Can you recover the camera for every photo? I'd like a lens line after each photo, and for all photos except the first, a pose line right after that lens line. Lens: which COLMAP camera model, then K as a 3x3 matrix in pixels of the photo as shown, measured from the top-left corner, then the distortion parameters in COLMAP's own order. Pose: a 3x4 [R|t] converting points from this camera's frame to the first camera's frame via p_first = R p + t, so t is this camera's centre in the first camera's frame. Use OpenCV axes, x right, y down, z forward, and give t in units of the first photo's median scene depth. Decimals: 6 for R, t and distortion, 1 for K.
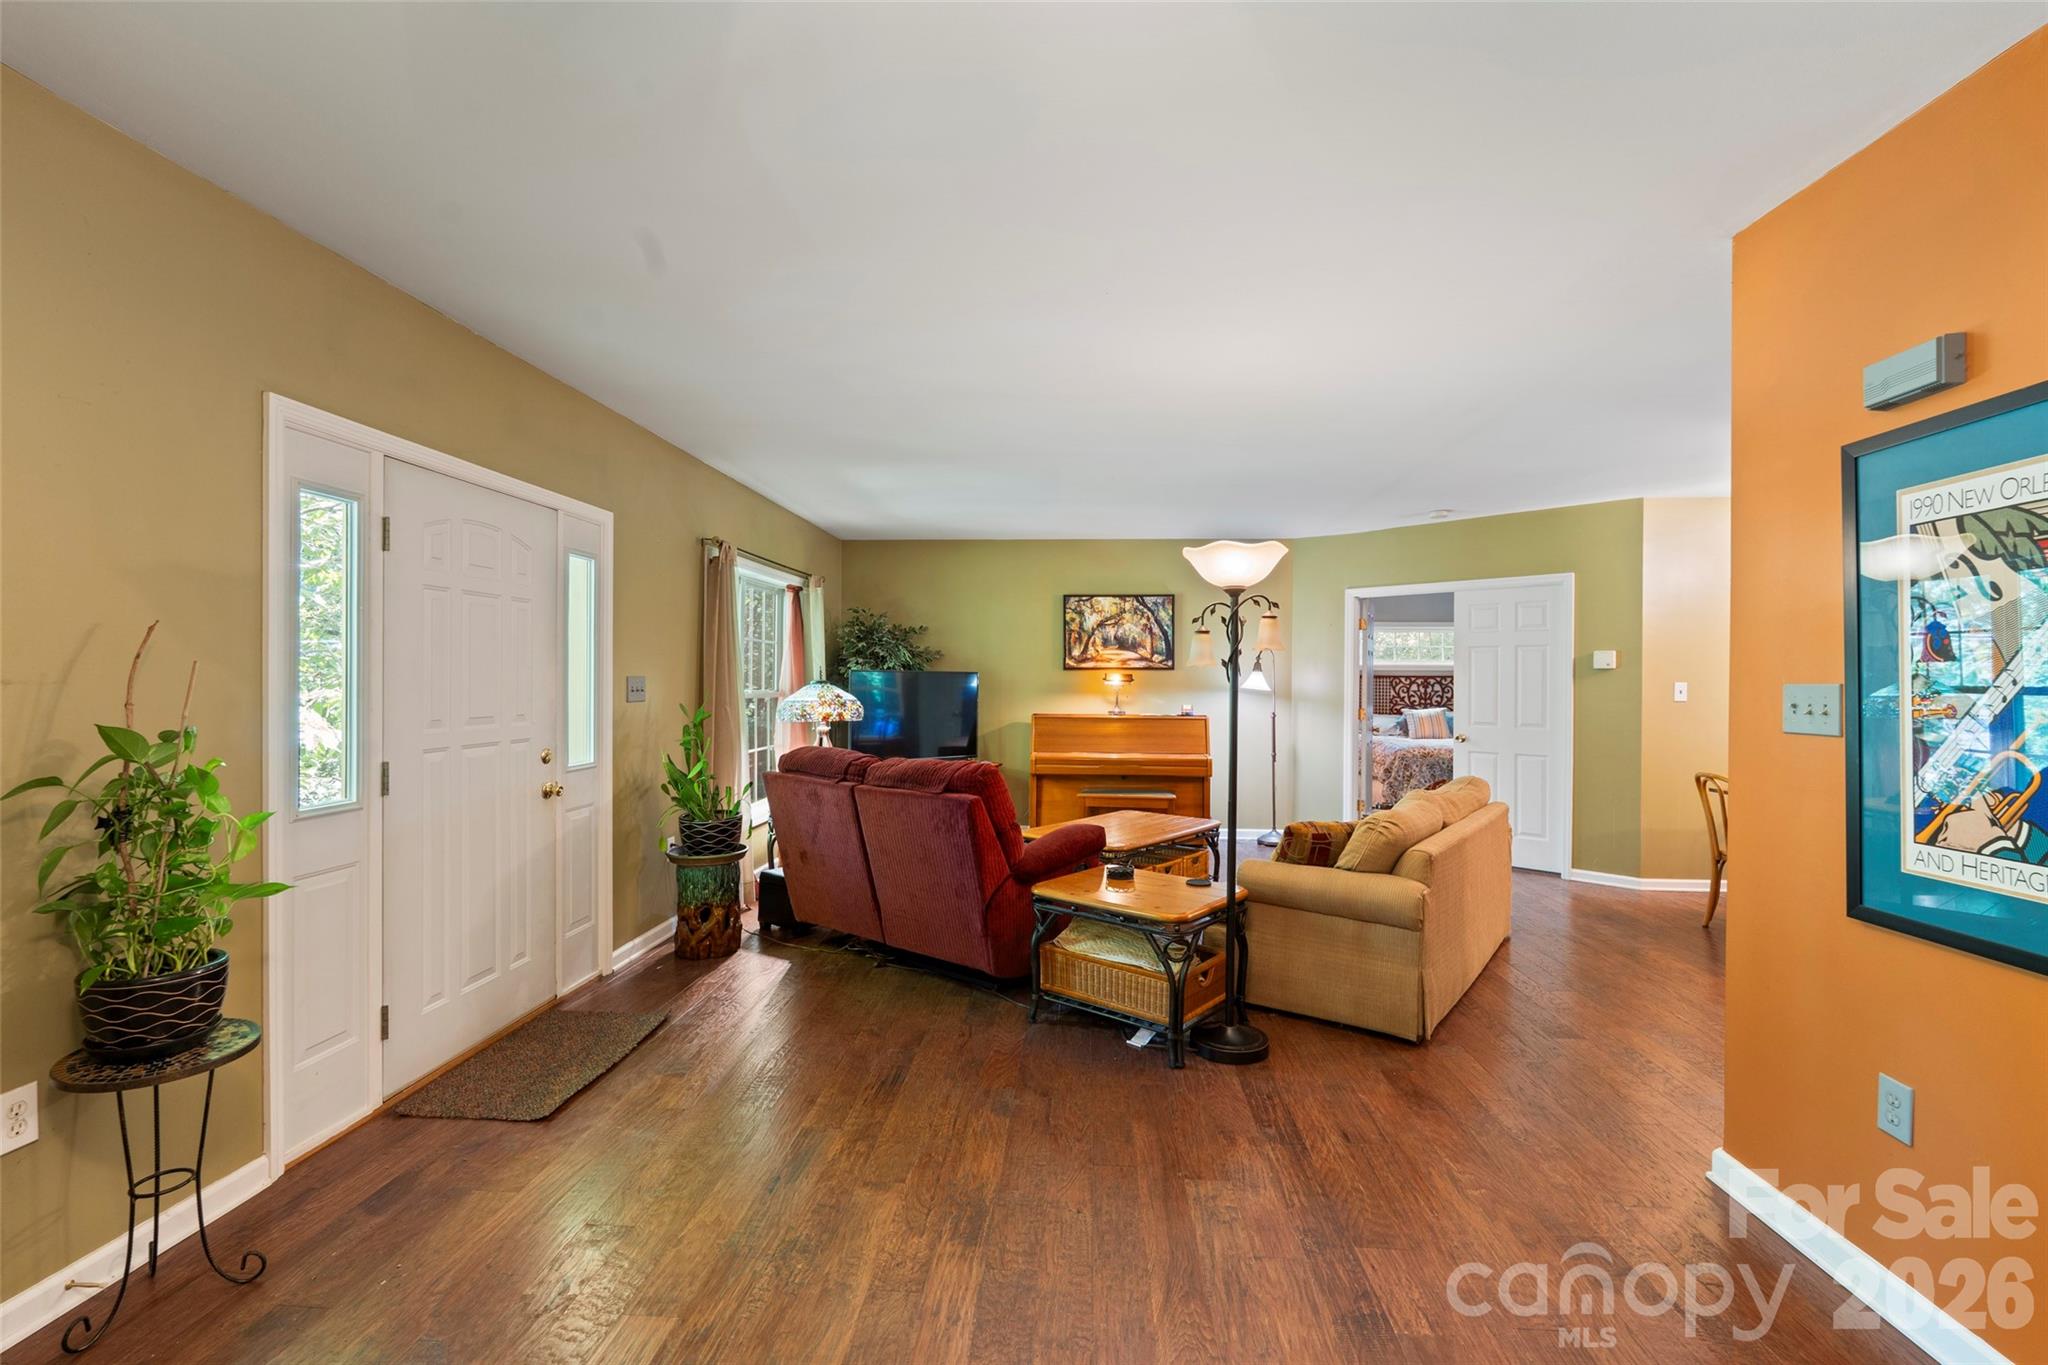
lens RADIAL K [[890.9, 0, 1026.5], [0, 890.9, 679.7], [0, 0, 1]] dist [-0.004600, -0.000133]
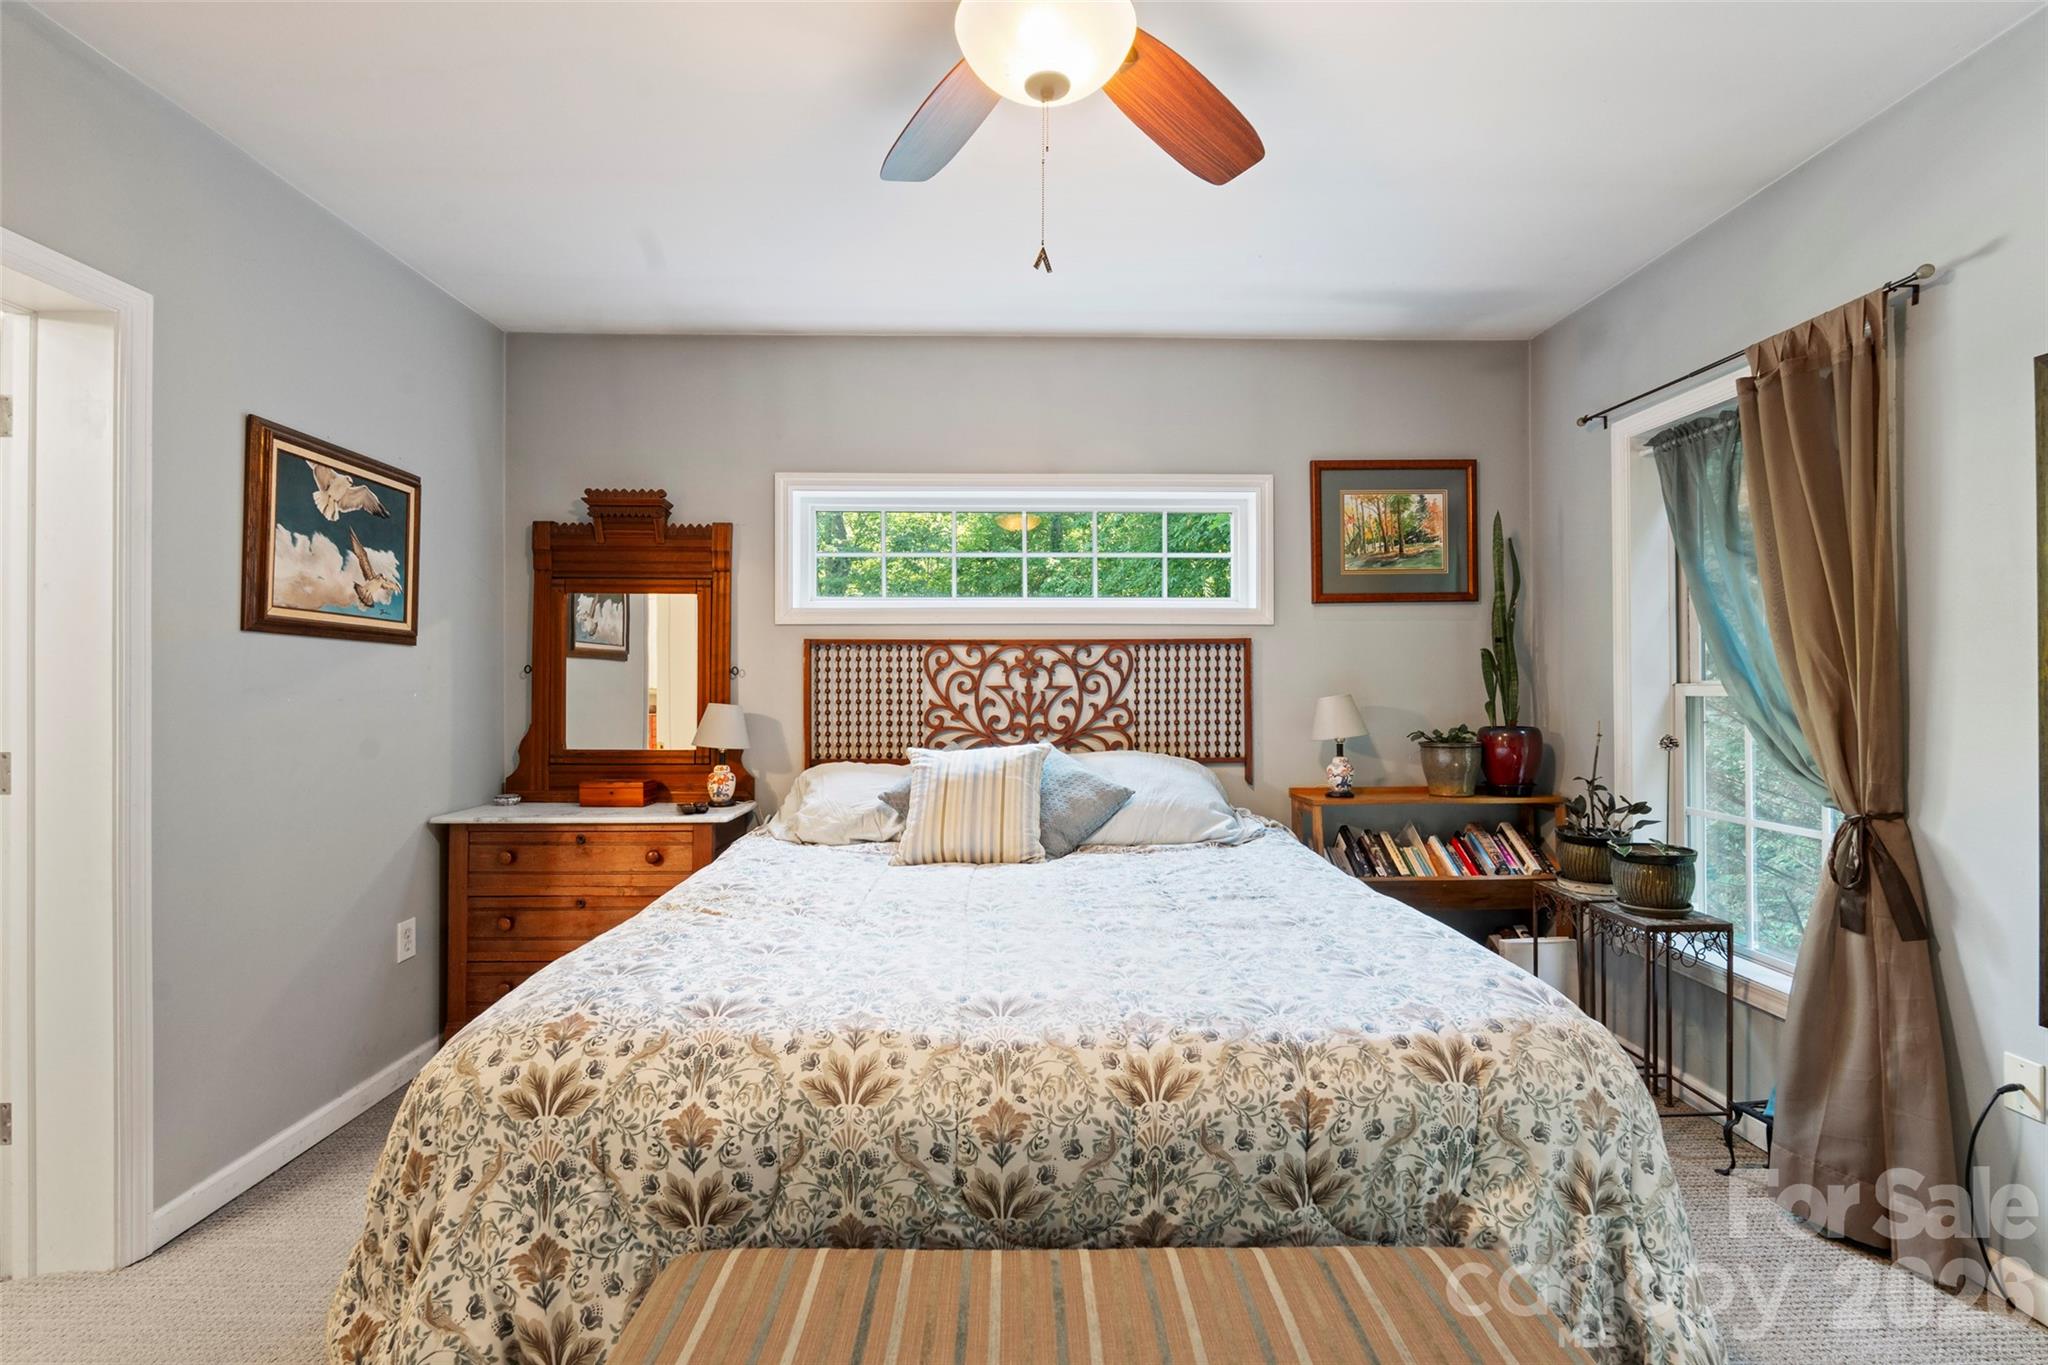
lens RADIAL K [[892.8, 0, 1024.8], [0, 892.8, 676.9], [0, 0, 1]] dist [-0.003953, 0.000309]
pose [[0.996294, -0.006562, 0.085760, 0.423162], [0.007095, 0.999957, -0.005904, 0.011022], [-0.085718, 0.006491, 0.996298, 0.683301]]
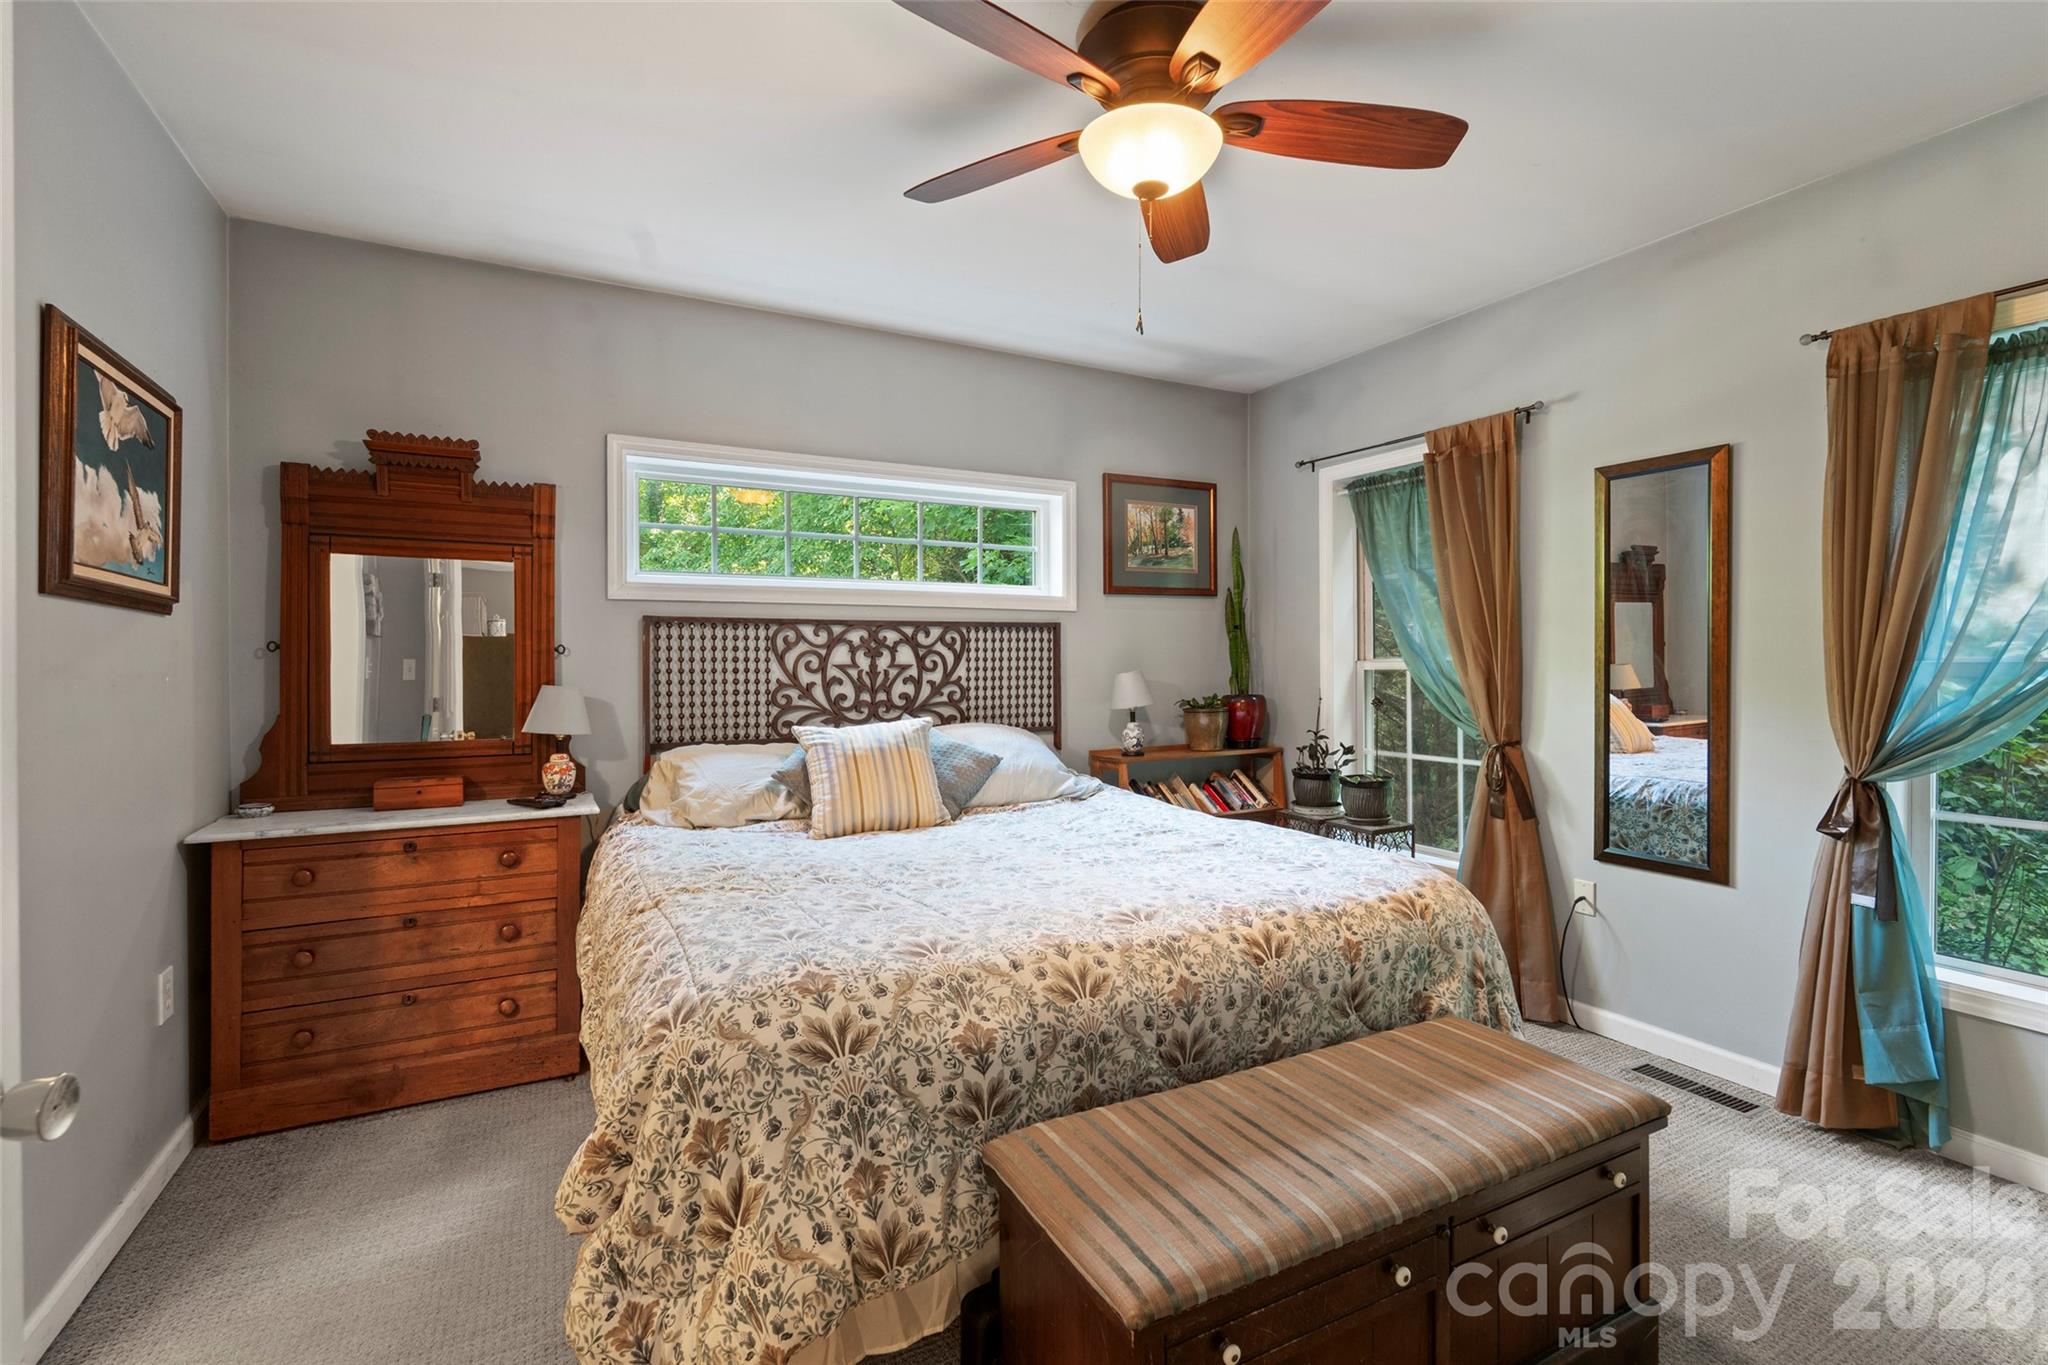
lens RADIAL K [[916.0, 0, 1030.6], [0, 916.0, 665.6], [0, 0, 1]] dist [-0.004086, 0.000247]
pose [[0.849498, -0.011831, 0.527459, 0.318807], [0.008974, 0.999928, 0.007976, 0.010534], [-0.527516, -0.002042, 0.849543, 0.679623]]
